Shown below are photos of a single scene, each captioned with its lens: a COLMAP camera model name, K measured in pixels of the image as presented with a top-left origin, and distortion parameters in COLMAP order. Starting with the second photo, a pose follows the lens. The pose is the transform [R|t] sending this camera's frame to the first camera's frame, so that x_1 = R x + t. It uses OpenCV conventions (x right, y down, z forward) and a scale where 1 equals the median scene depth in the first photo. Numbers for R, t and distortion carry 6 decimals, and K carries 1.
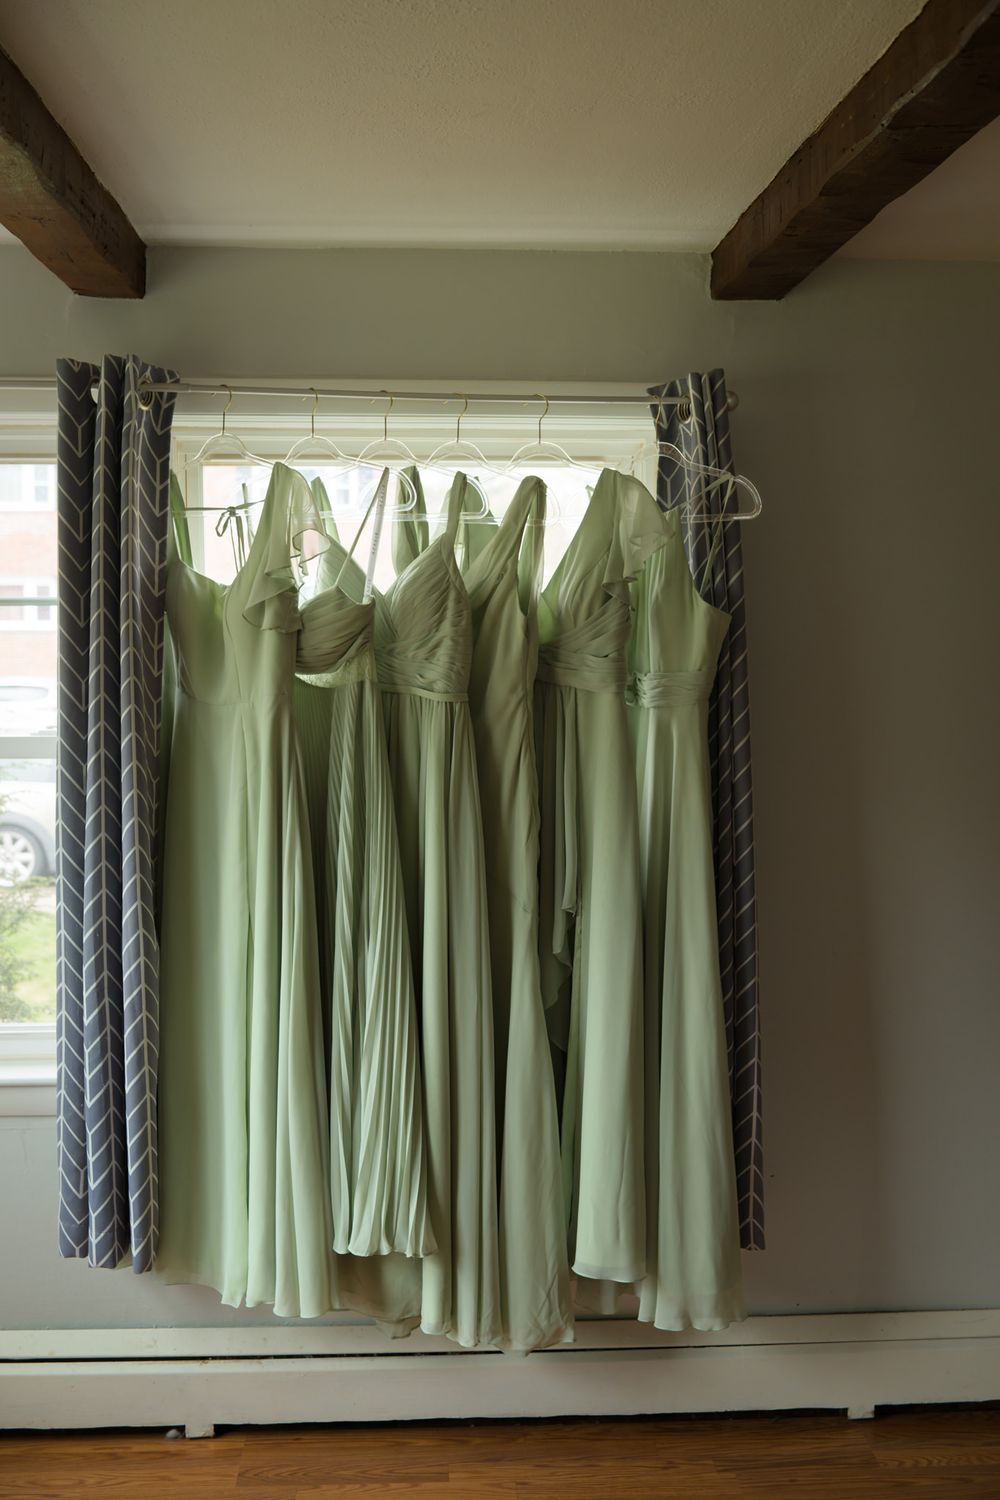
lens RADIAL K [[1550.2, 0, 478.2], [0, 1550.2, 785.5], [0, 0, 1]] dist [-0.013572, 0.000000]
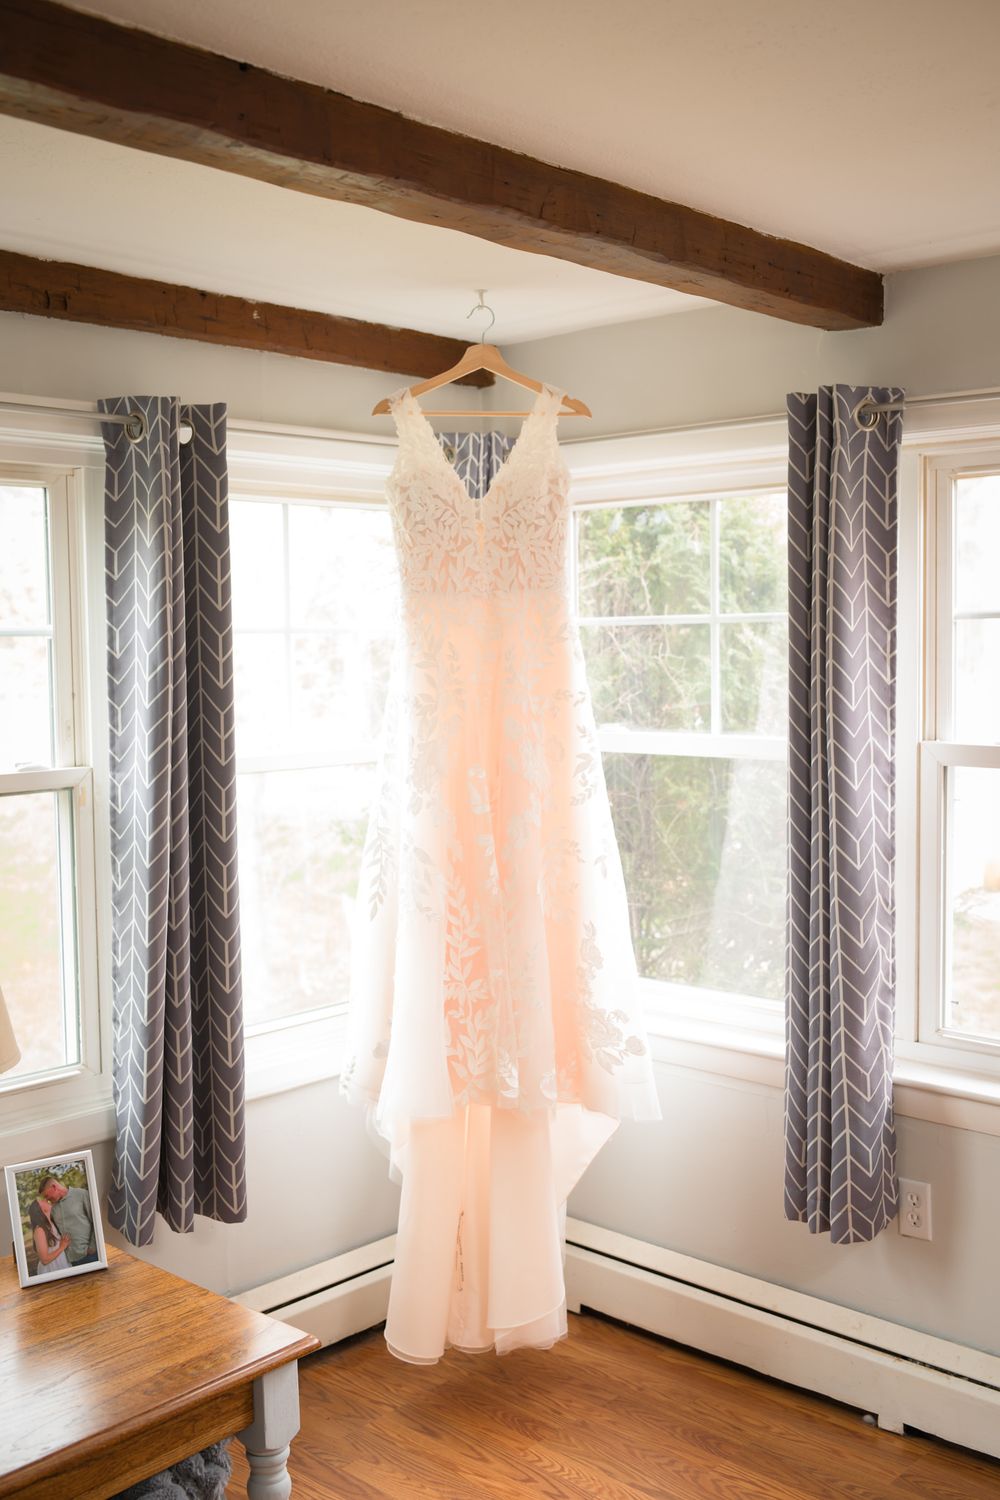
lens RADIAL K [[1550.2, 0, 493.1], [0, 1550.2, 766.3], [0, 0, 1]] dist [-0.013572, 0.000000]
pose [[0.691324, 0.052517, -0.720634, 0.368407], [-0.060186, 0.998075, 0.014998, -0.016402], [0.720034, 0.033003, 0.693153, 0.095824]]
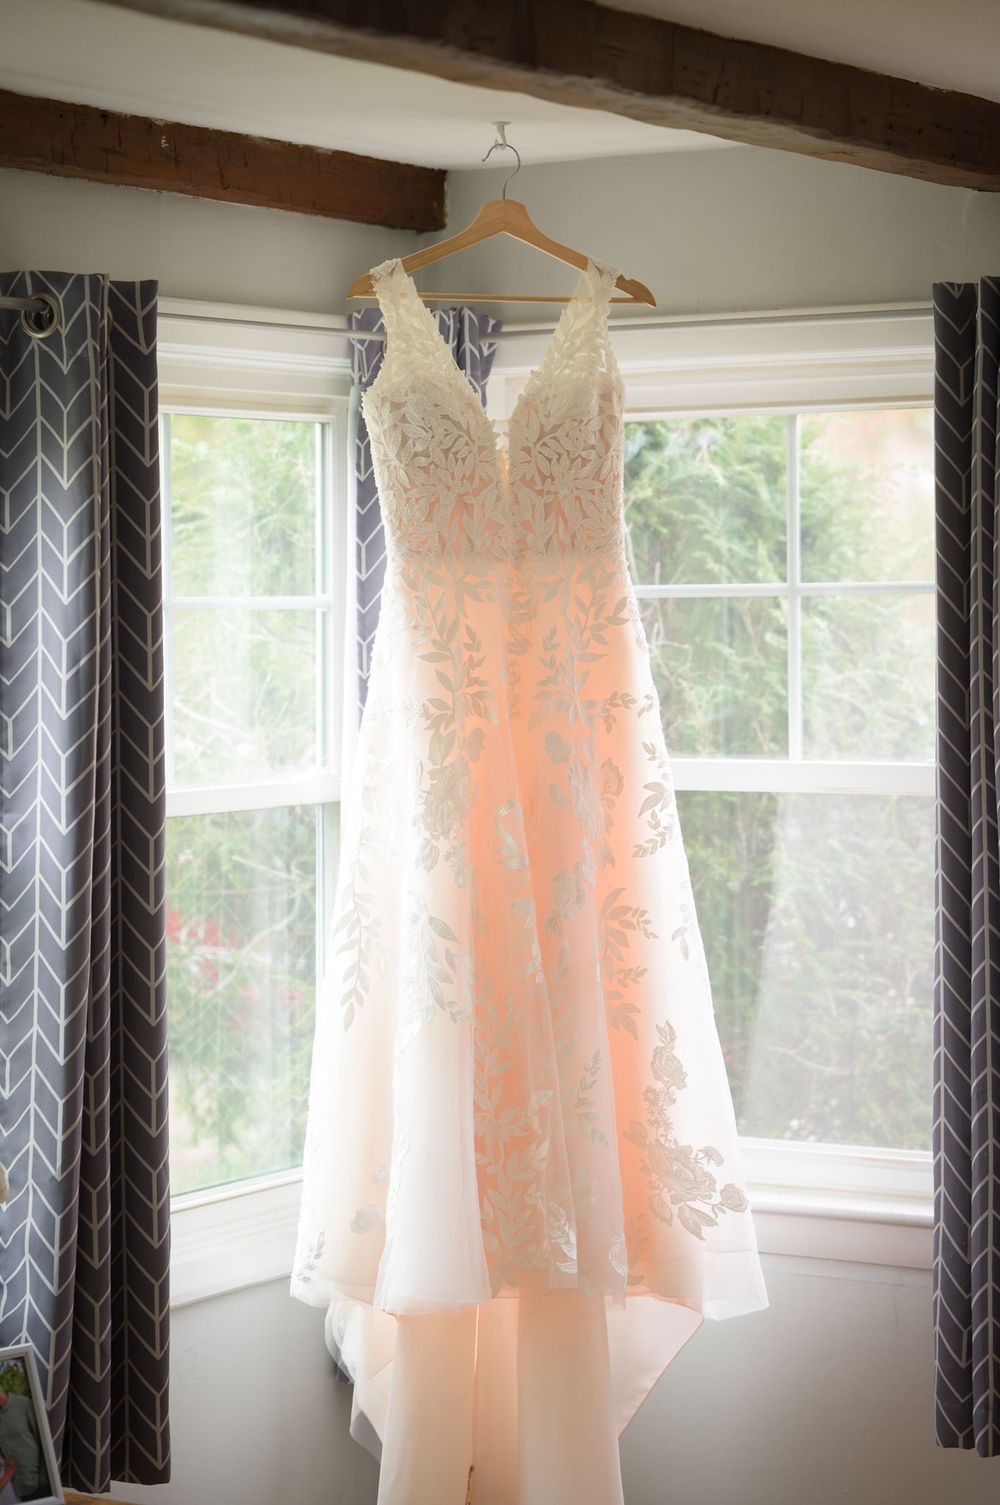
lens RADIAL K [[3906.1, 0, 490.3], [0, 3906.1, 761.1], [0, 0, 1]] dist [0.192505, 0.000000]
pose [[0.823150, 0.019720, -0.567482, 0.654539], [-0.048774, 0.998159, -0.036062, 0.049242], [0.565726, 0.057363, 0.822596, -0.731026]]
